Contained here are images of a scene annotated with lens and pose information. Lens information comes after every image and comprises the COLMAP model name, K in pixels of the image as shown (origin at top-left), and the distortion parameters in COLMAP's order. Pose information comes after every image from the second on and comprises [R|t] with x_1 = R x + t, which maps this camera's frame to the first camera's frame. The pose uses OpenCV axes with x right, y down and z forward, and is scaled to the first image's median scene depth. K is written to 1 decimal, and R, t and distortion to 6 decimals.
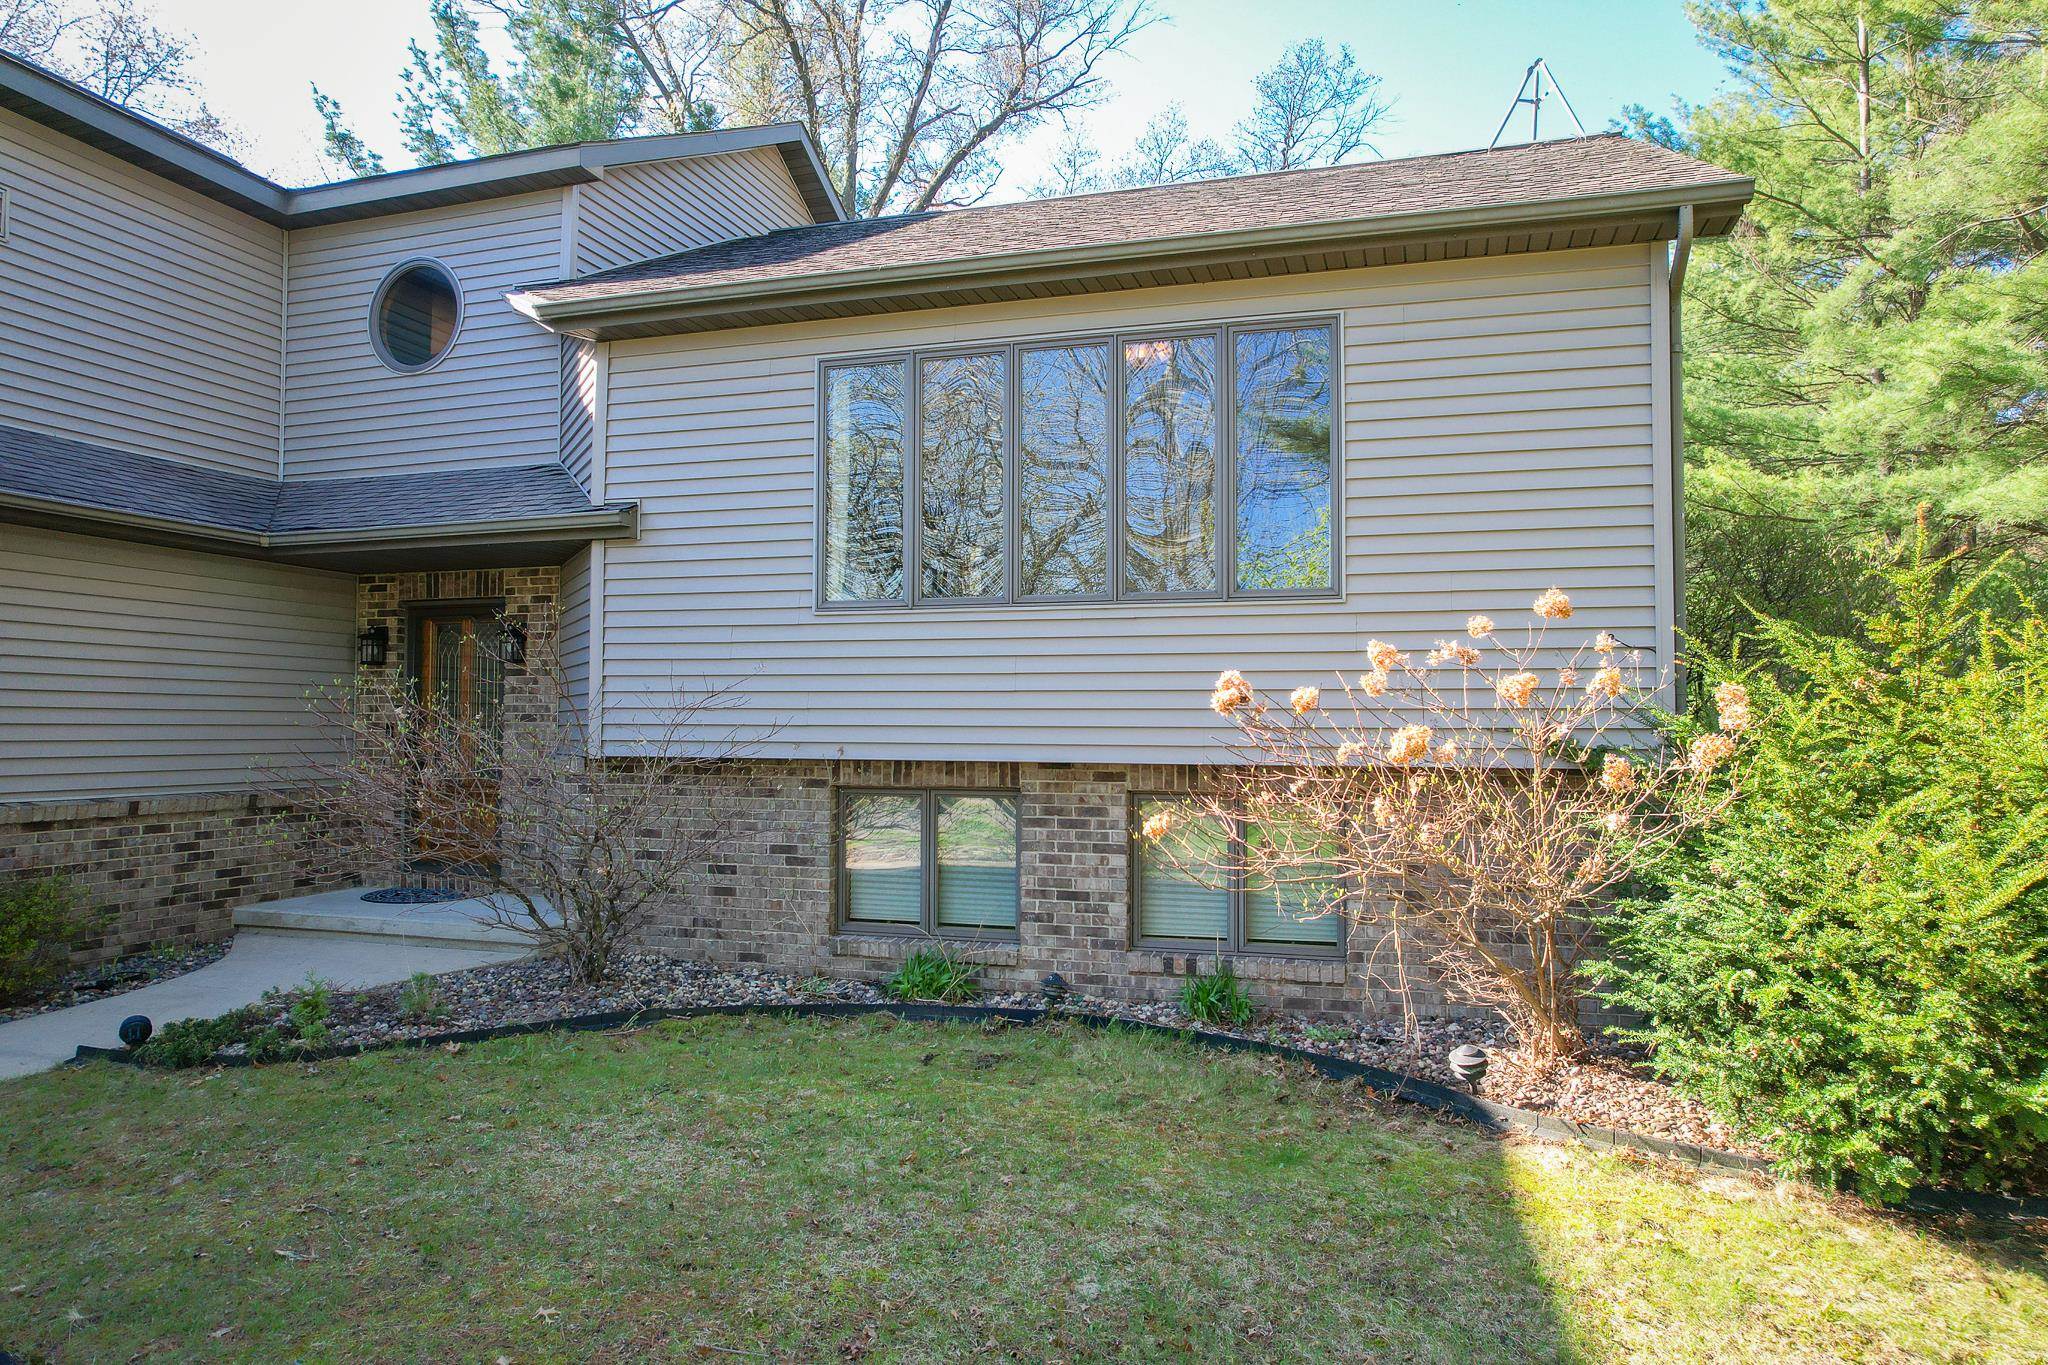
lens RADIAL K [[1308.0, 0, 1016.2], [0, 1308.0, 681.8], [0, 0, 1]] dist [-0.055617, 0.040022]
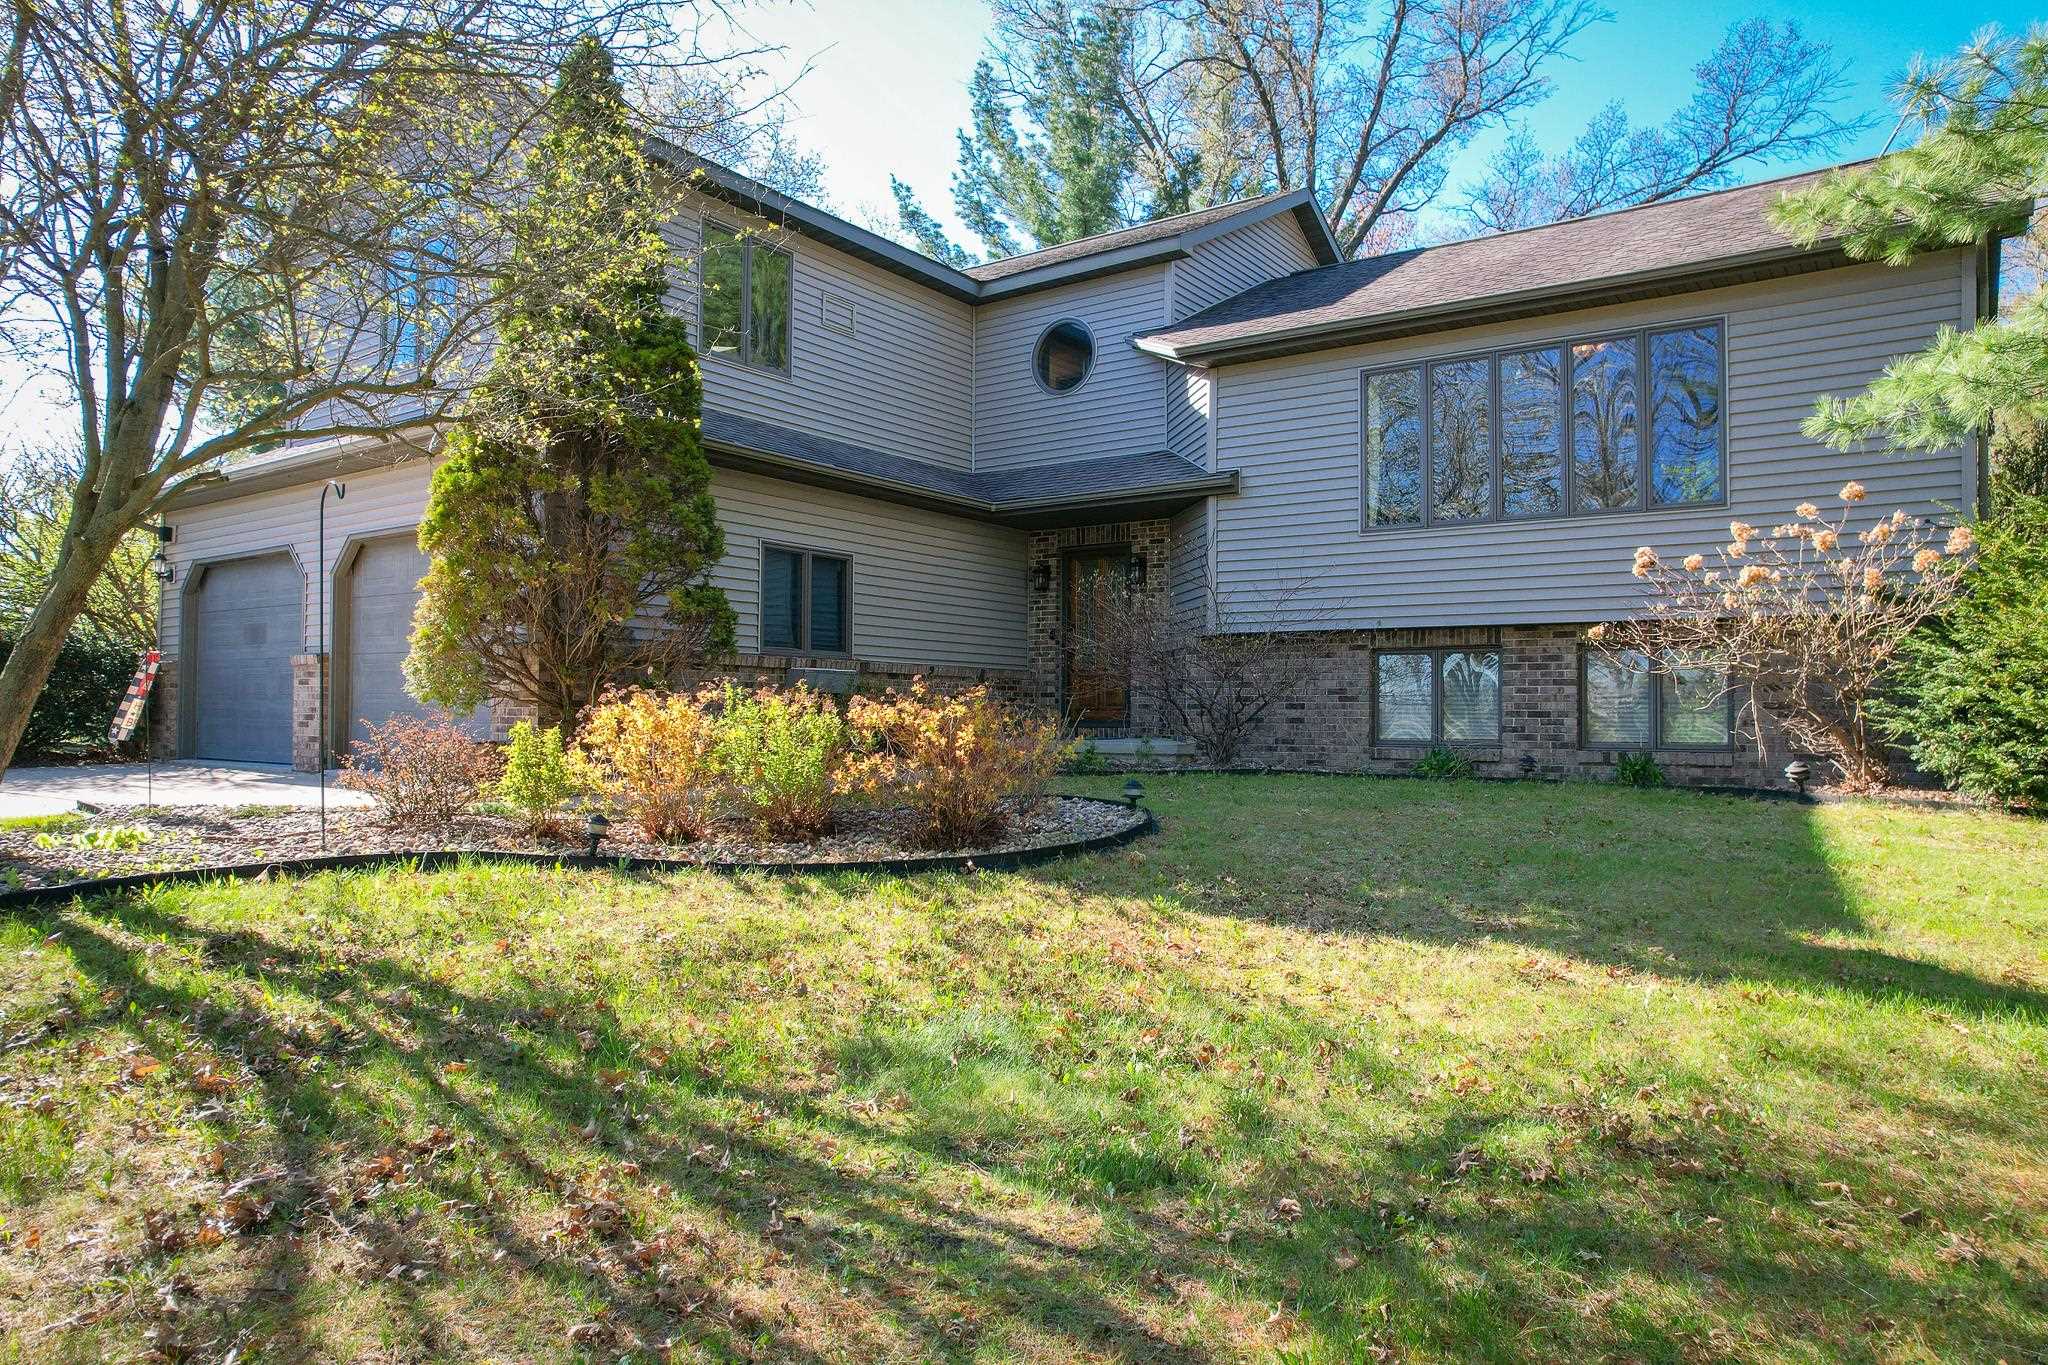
lens RADIAL K [[1308.0, 0, 1031.0], [0, 1308.0, 681.8], [0, 0, 1]] dist [-0.055617, 0.040022]
pose [[0.952495, -0.004642, -0.304517, -0.046066], [0.006348, 0.999969, 0.004612, 0.090786], [0.304487, -0.006326, 0.952496, -0.479331]]
